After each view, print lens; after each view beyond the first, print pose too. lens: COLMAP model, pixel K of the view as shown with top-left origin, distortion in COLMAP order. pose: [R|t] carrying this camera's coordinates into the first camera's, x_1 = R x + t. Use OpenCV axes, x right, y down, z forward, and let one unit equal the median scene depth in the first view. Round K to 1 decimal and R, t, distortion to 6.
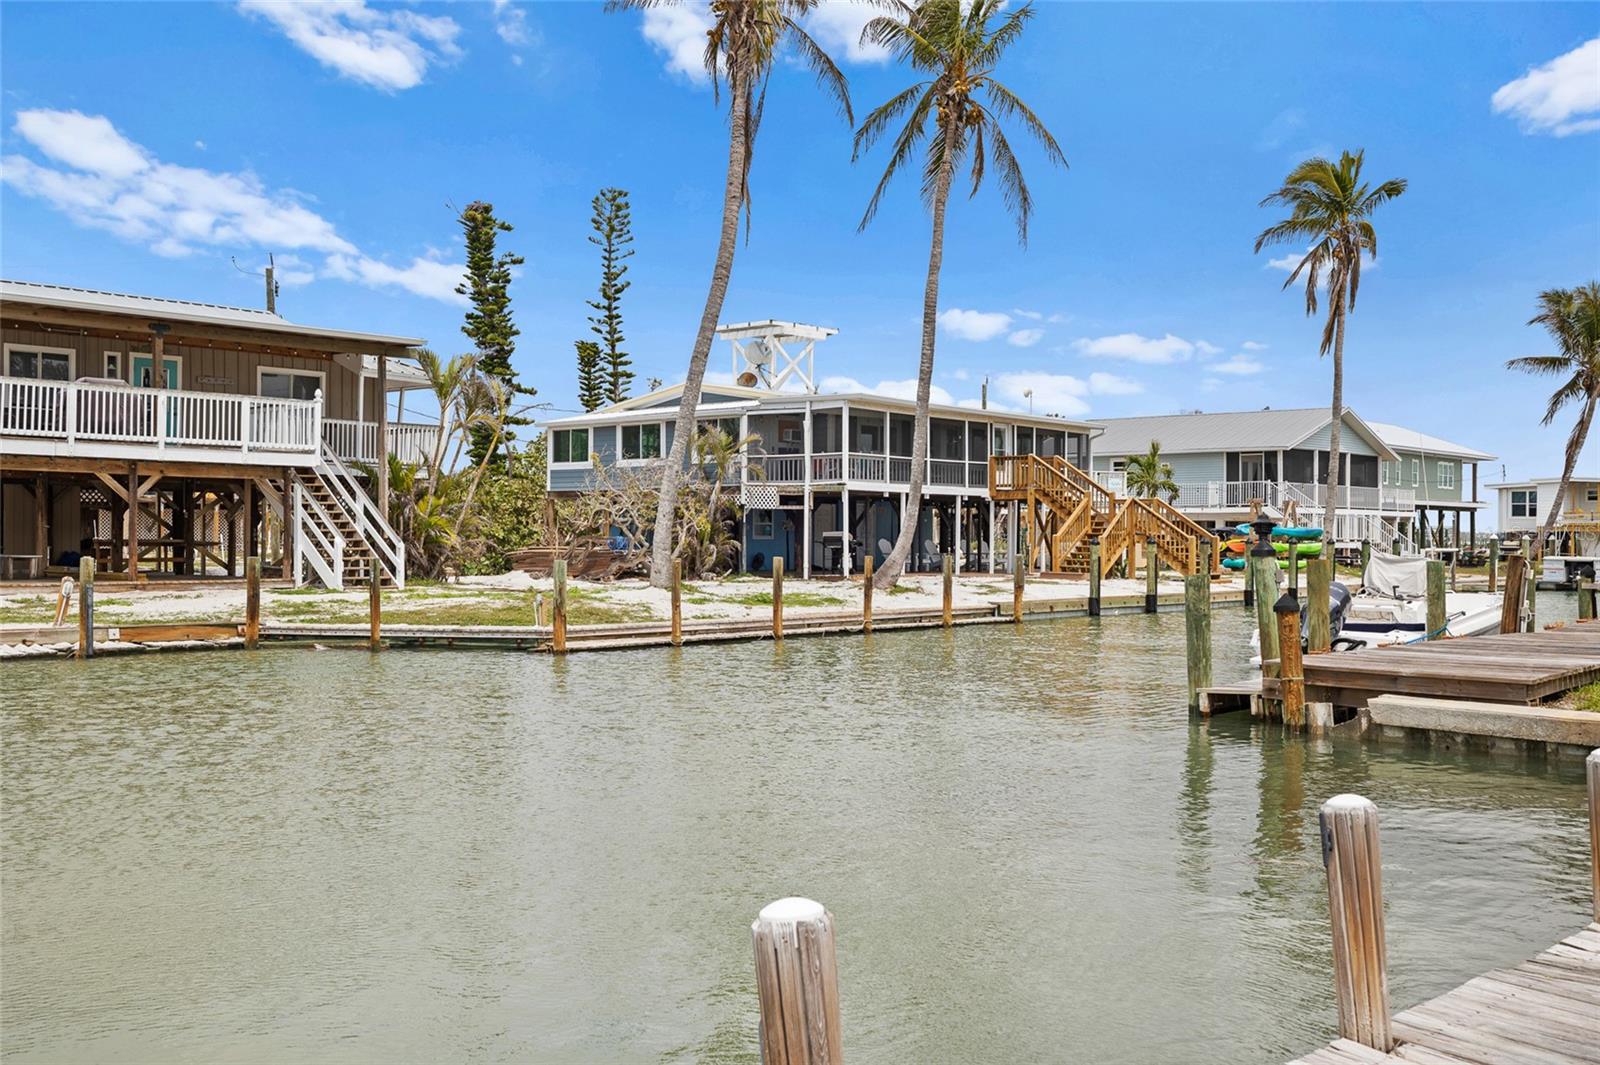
lens RADIAL K [[1619.0, 0, 800.0], [0, 1619.0, 532.5], [0, 0, 1]] dist [0.000634, 0.000133]
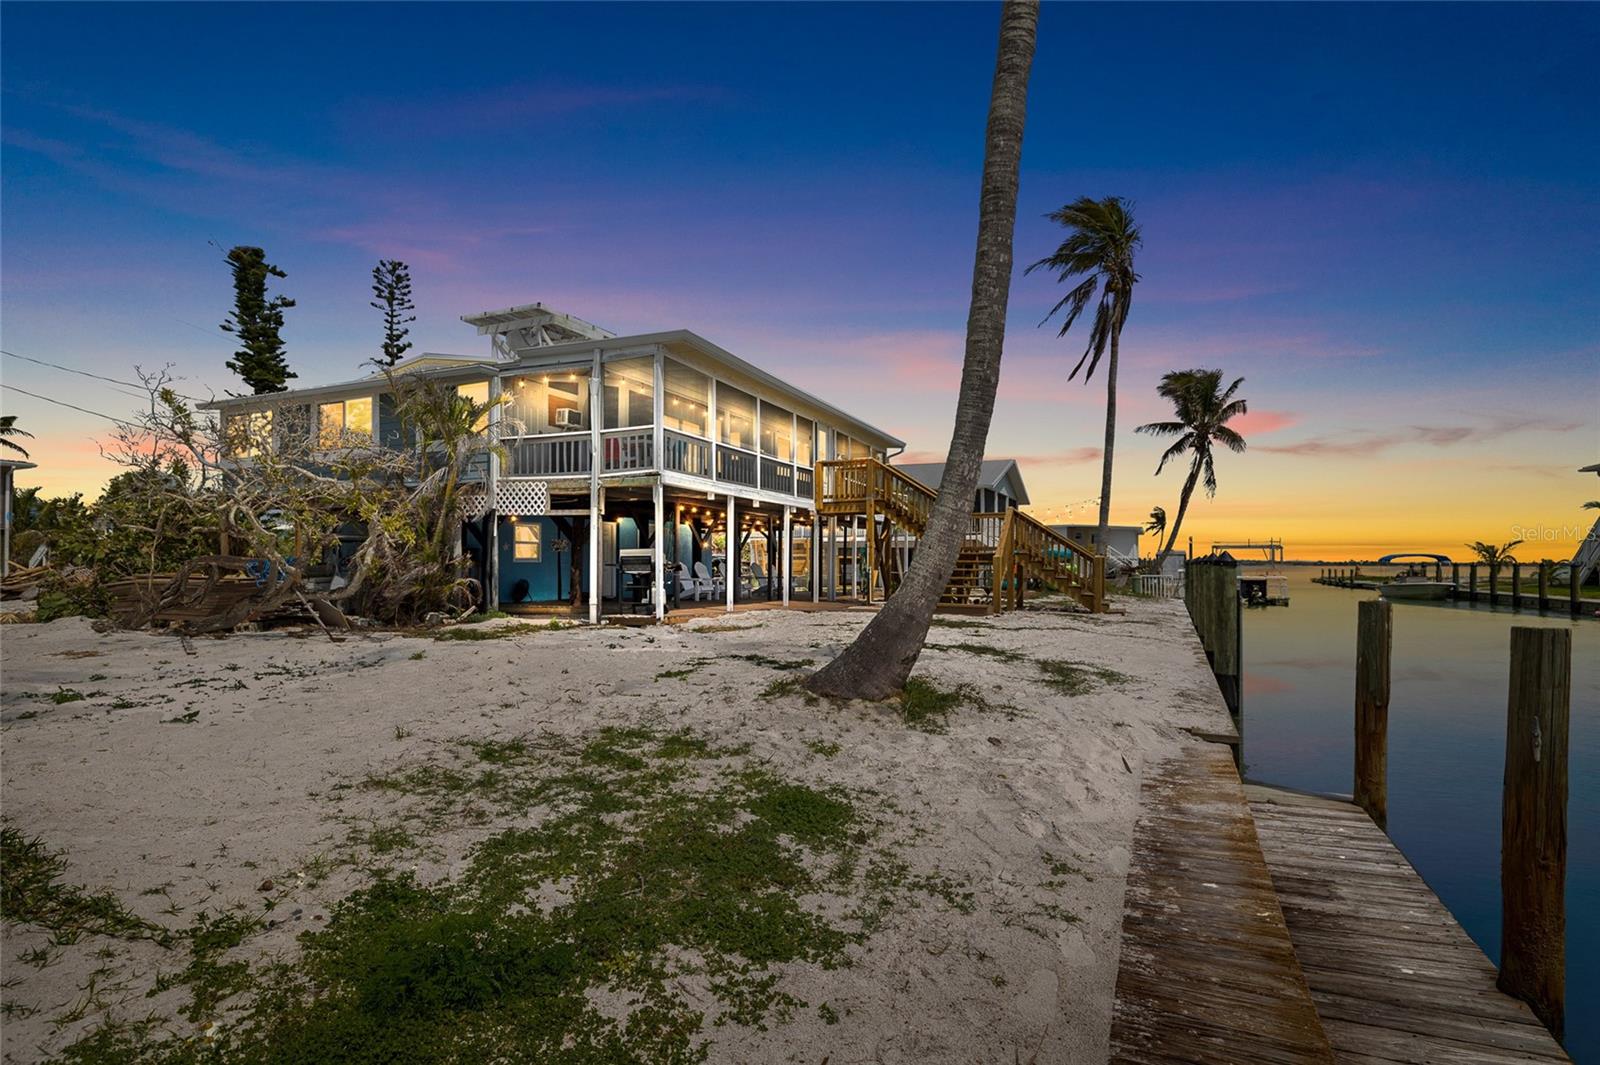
lens RADIAL K [[818.0, 0, 797.8], [0, 818.0, 559.6], [0, 0, 1]] dist [-0.002343, -0.000327]
pose [[0.958662, -0.000280, 0.284546, -0.007757], [0.001438, 0.999992, -0.003862, 0.003474], [-0.284543, 0.004111, 0.958655, 0.455747]]
